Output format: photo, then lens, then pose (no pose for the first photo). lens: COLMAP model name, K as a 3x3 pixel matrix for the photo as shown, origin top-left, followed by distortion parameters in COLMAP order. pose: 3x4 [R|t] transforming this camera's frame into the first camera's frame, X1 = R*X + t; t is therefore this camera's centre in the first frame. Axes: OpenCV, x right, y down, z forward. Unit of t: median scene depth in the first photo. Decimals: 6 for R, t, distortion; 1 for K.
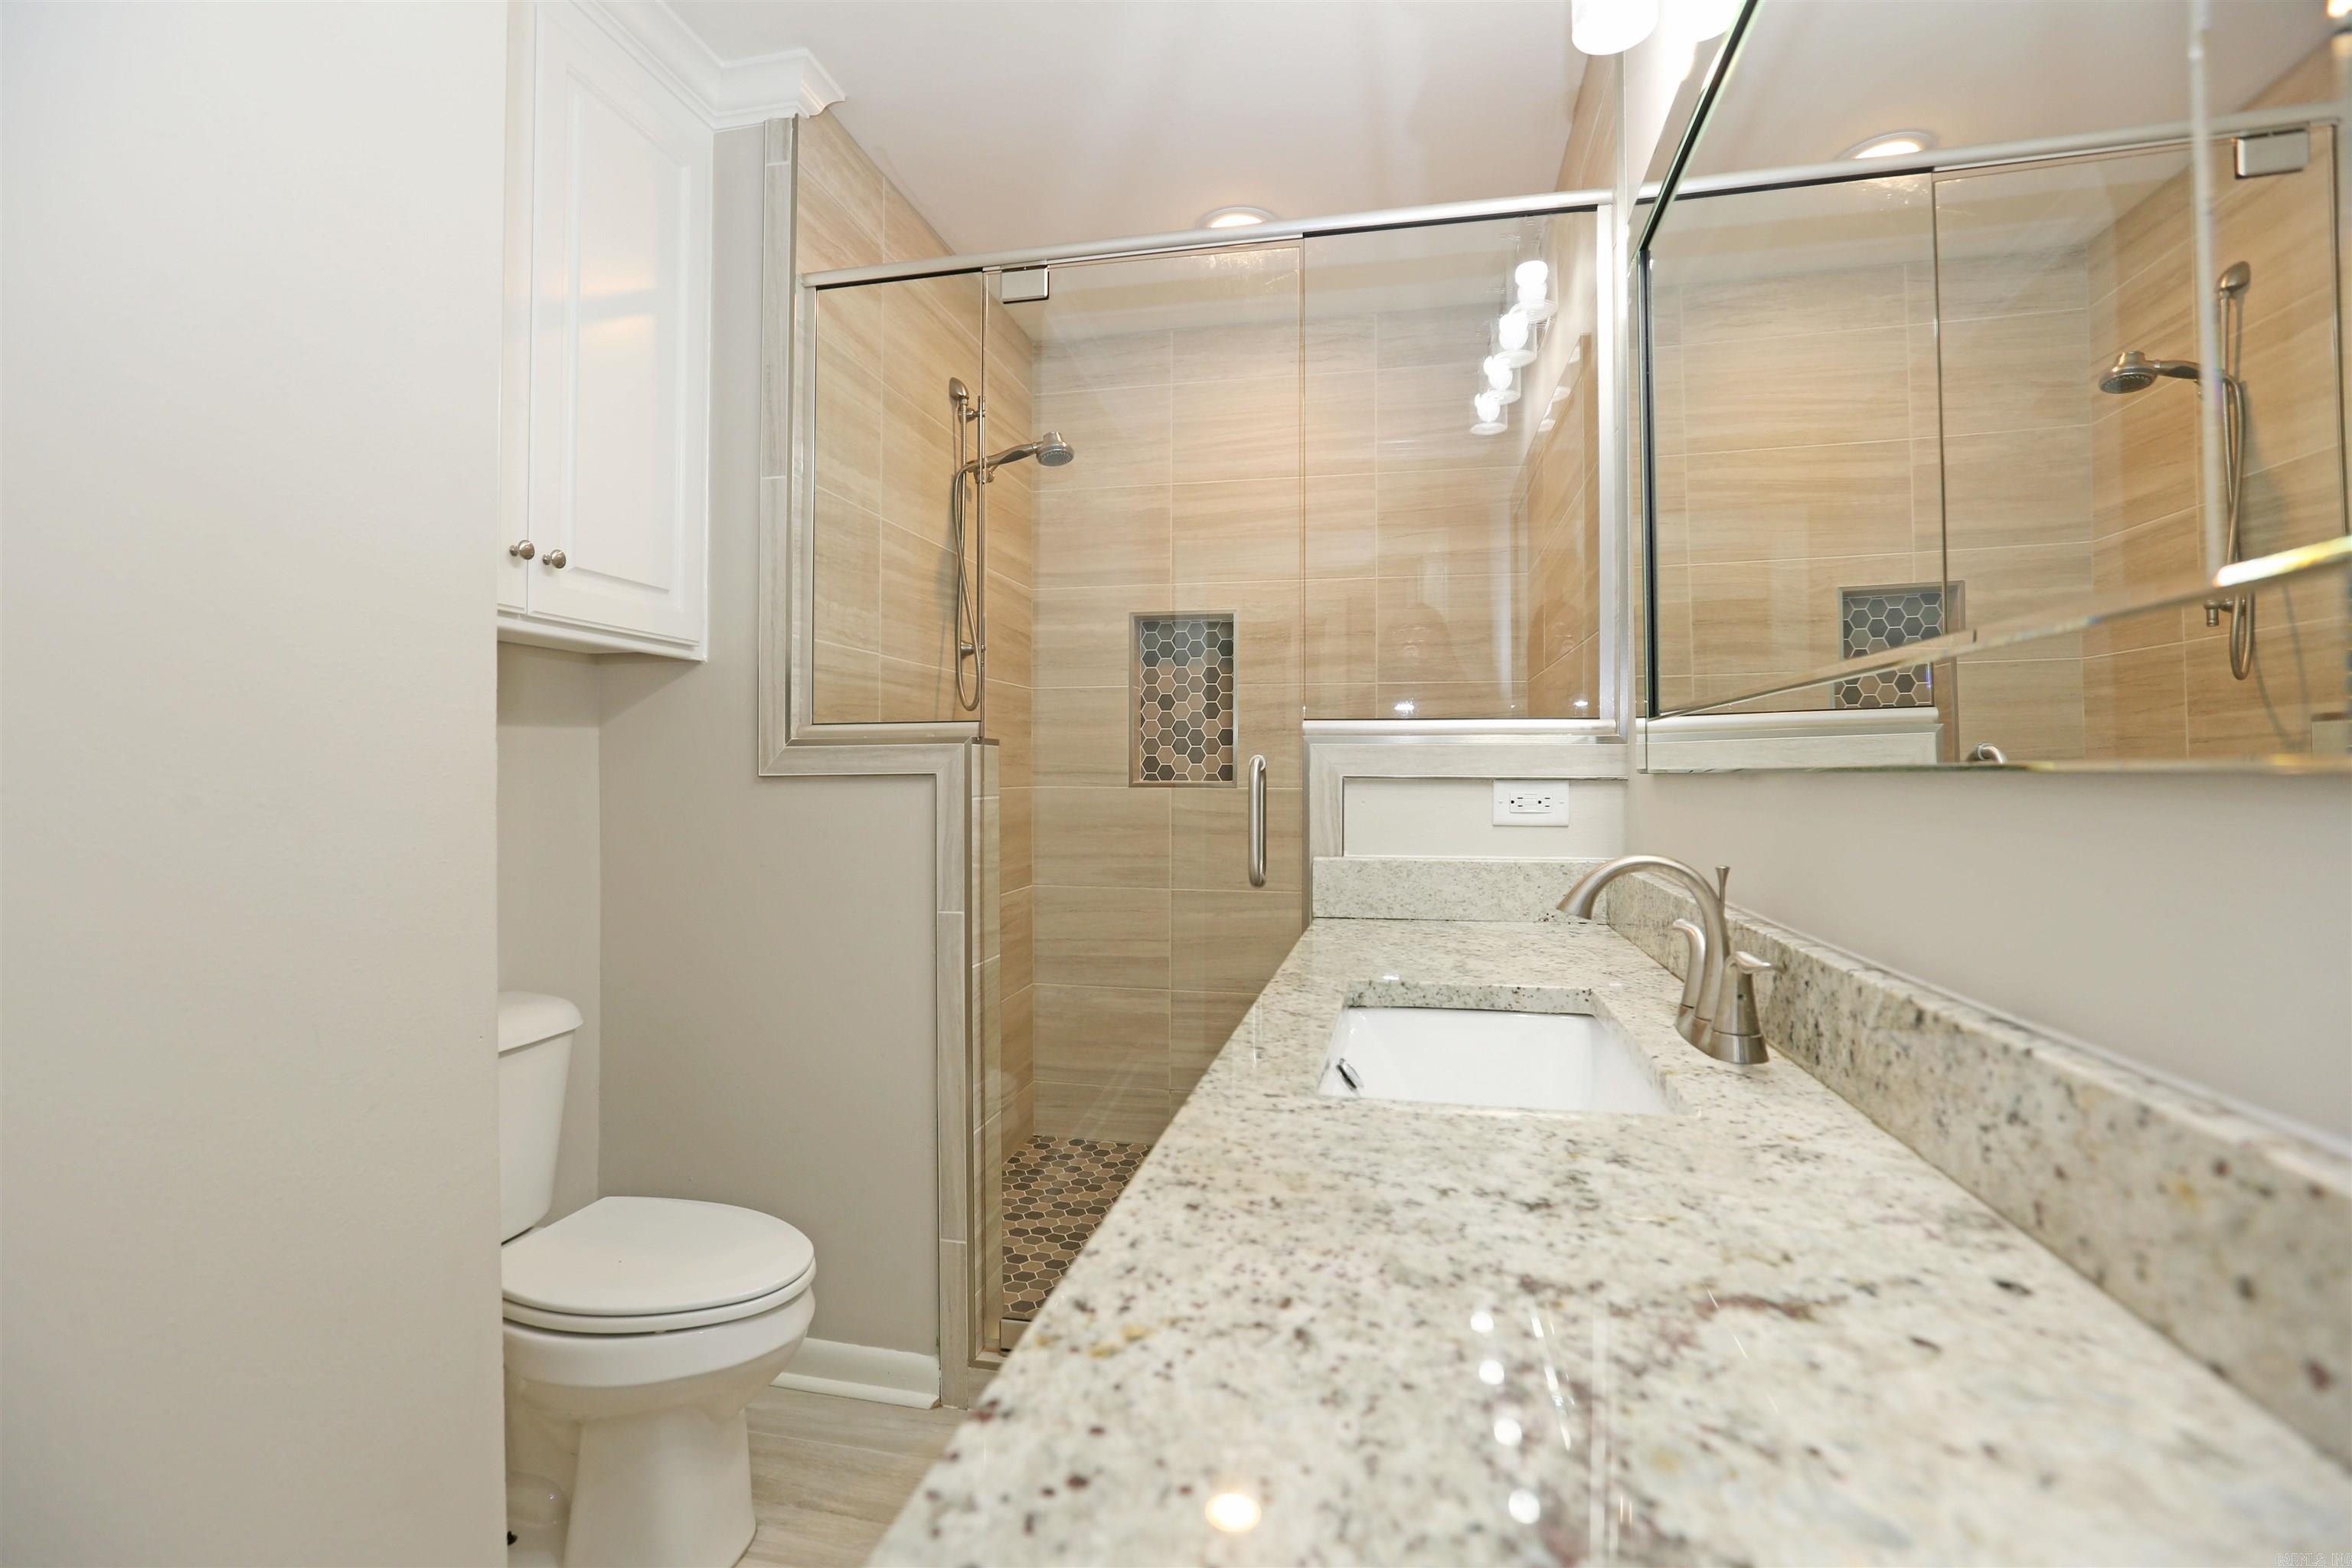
lens RADIAL K [[1079.2, 0, 1166.6], [0, 1079.2, 757.2], [0, 0, 1]] dist [-0.017443, 0.000745]
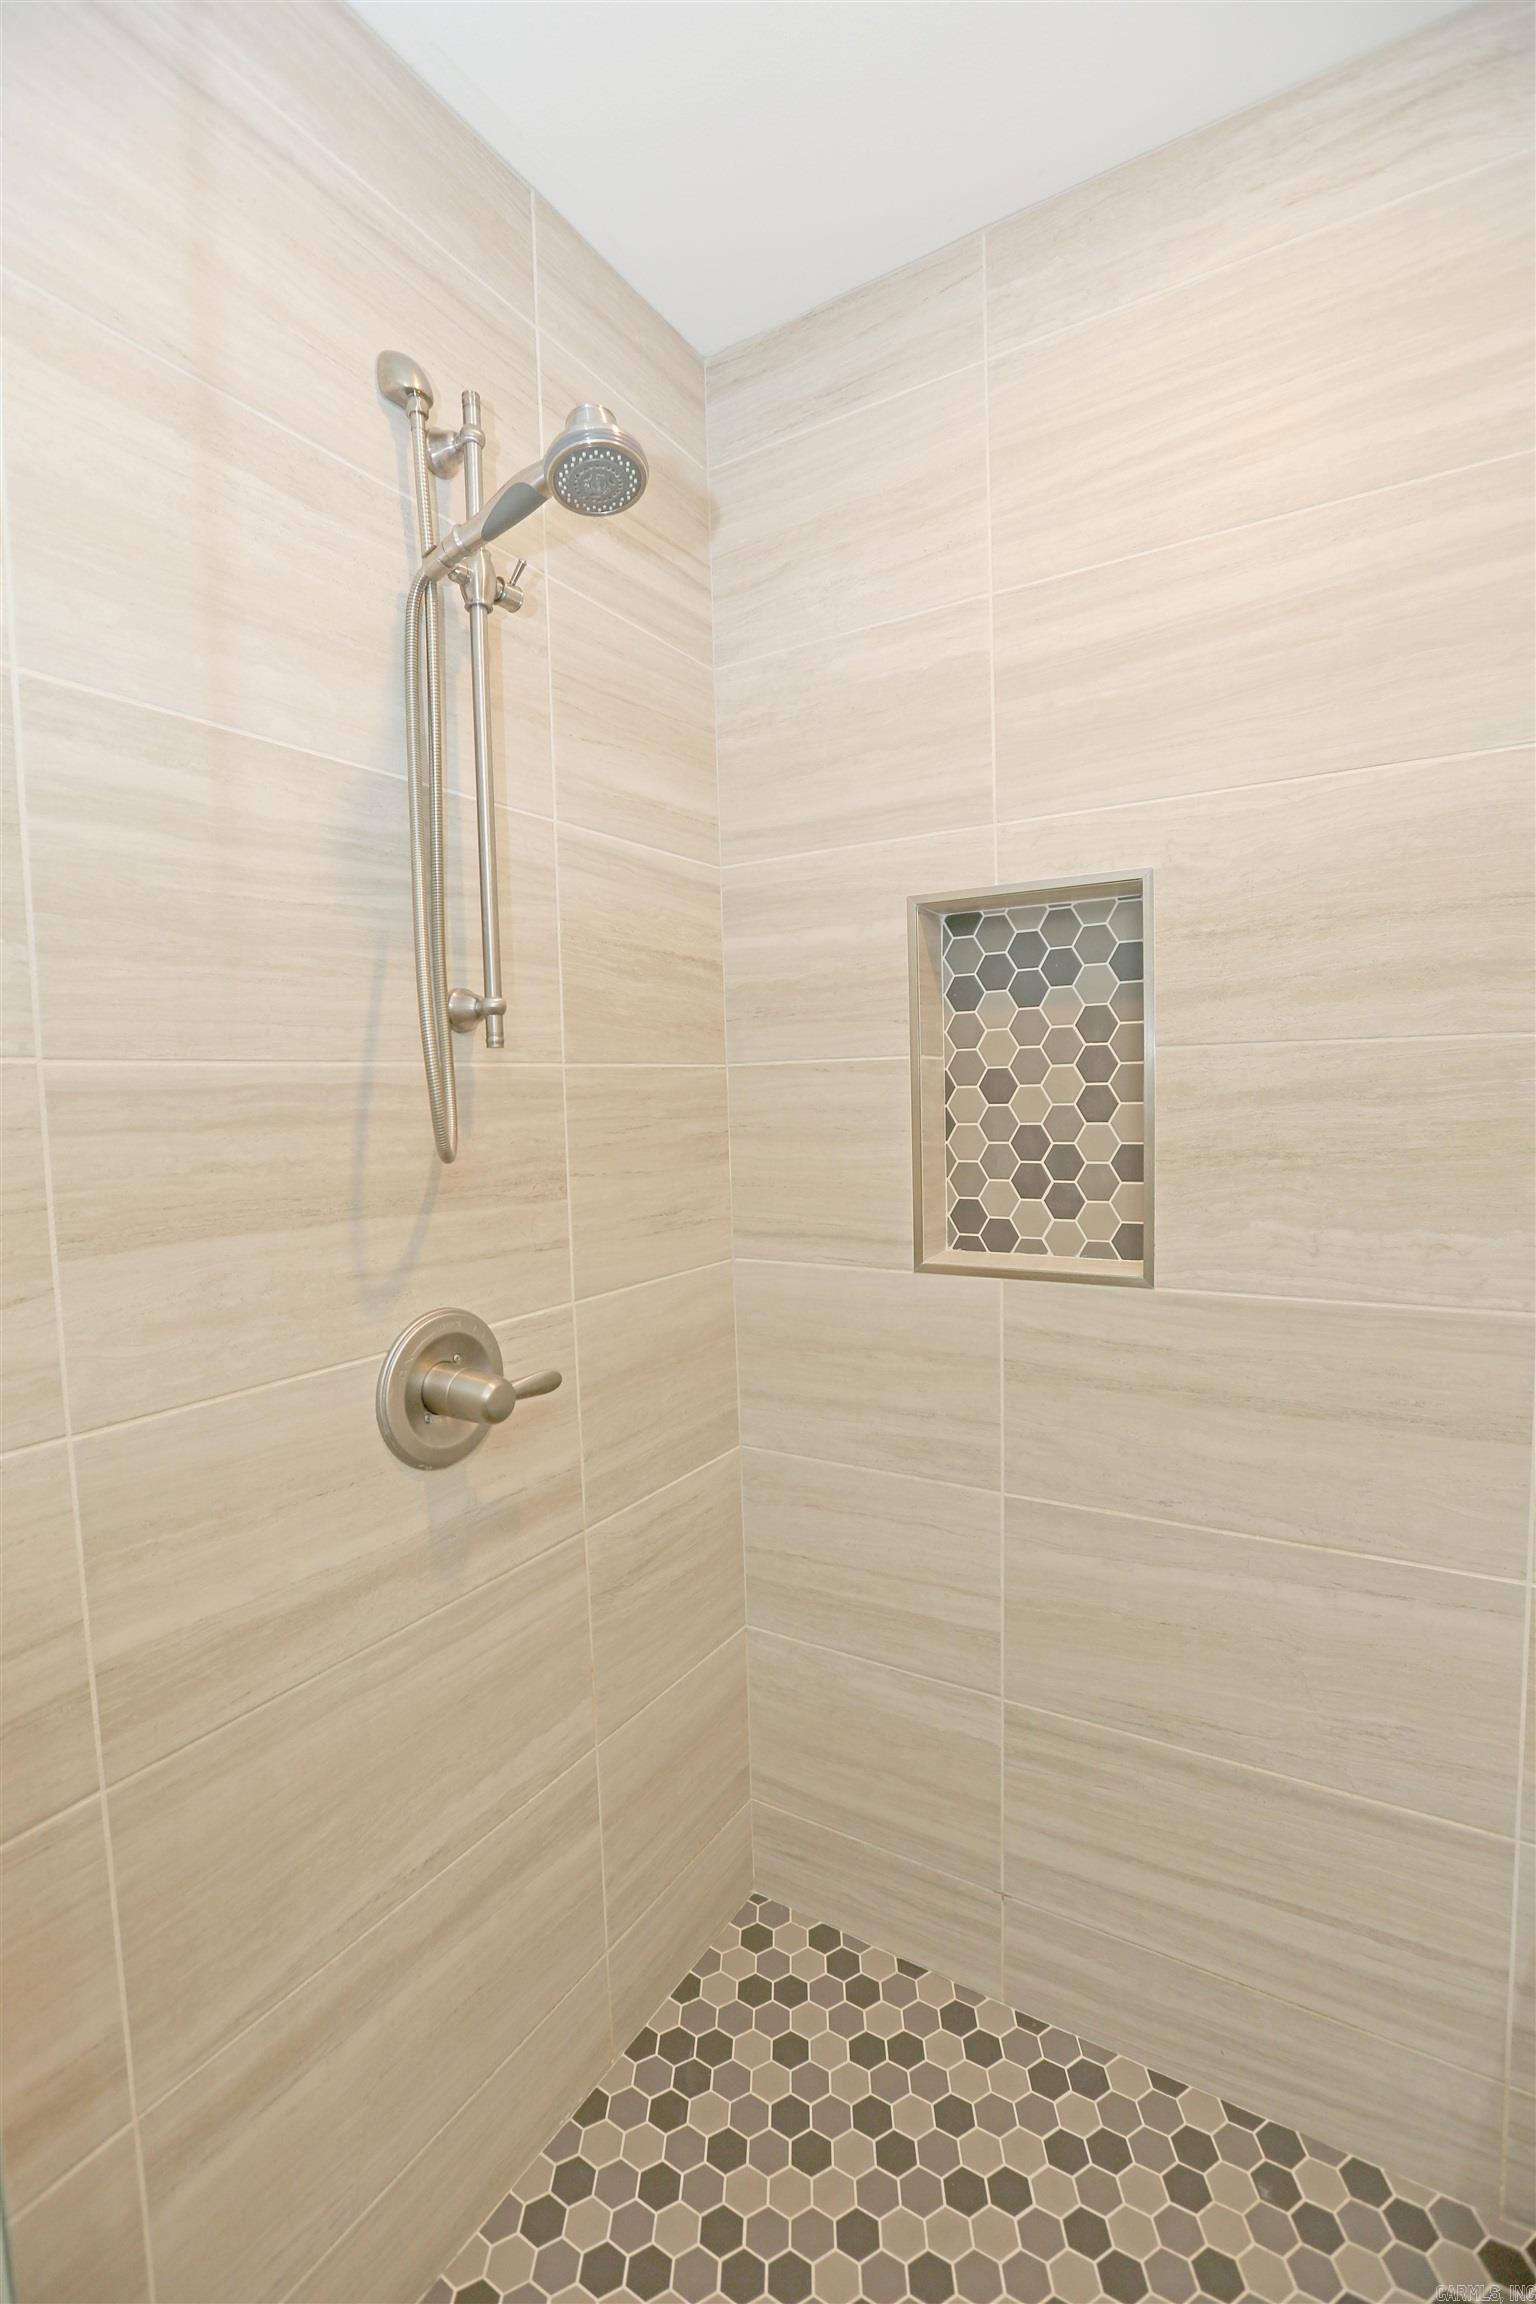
lens RADIAL K [[1041.6, 0, 766.4], [0, 1041.6, 1161.1], [0, 0, 1]] dist [-0.052831, 0.016841]
pose [[0.945068, -0.005139, -0.326832, 0.055218], [0.033478, 0.996140, 0.081141, -0.062192], [0.325154, -0.087625, 0.941593, 0.578141]]
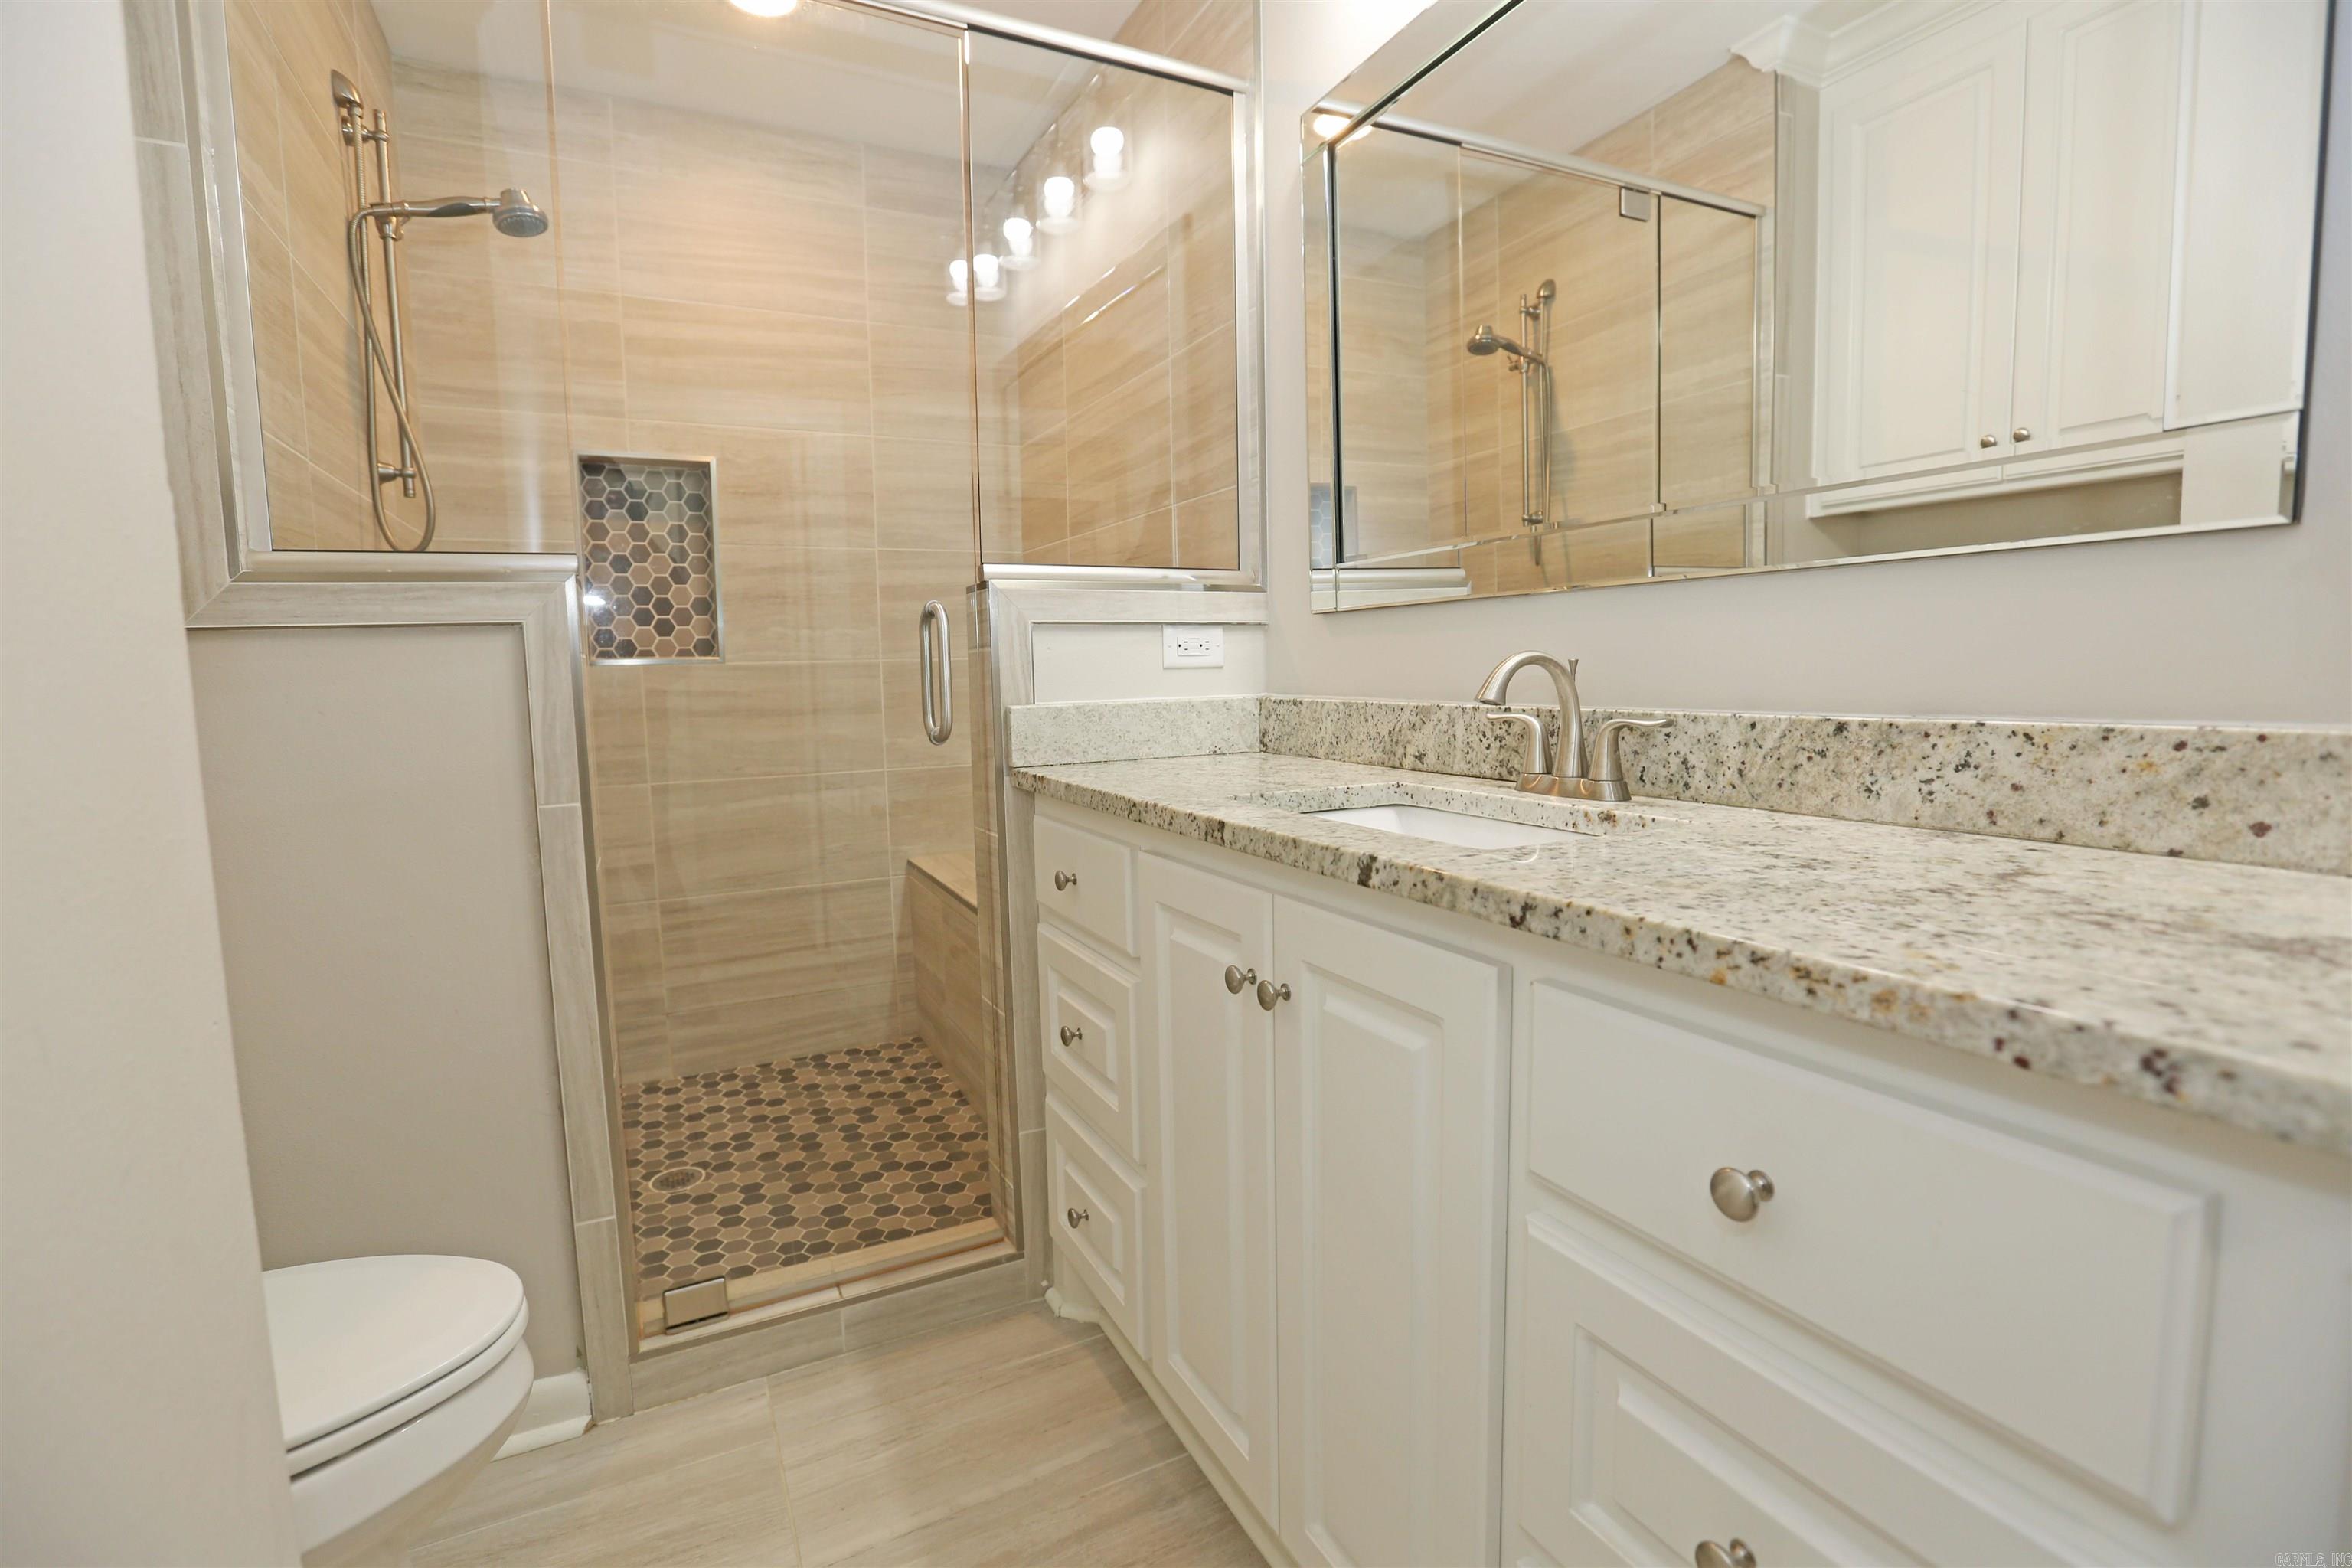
lens RADIAL K [[1063.3, 0, 1170.8], [0, 1063.3, 782.7], [0, 0, 1]] dist [-0.052831, 0.016841]
pose [[0.775429, -0.084494, 0.625757, -0.204280], [0.012792, 0.992905, 0.118218, 0.028937], [-0.631306, -0.083665, 0.771008, 0.097837]]
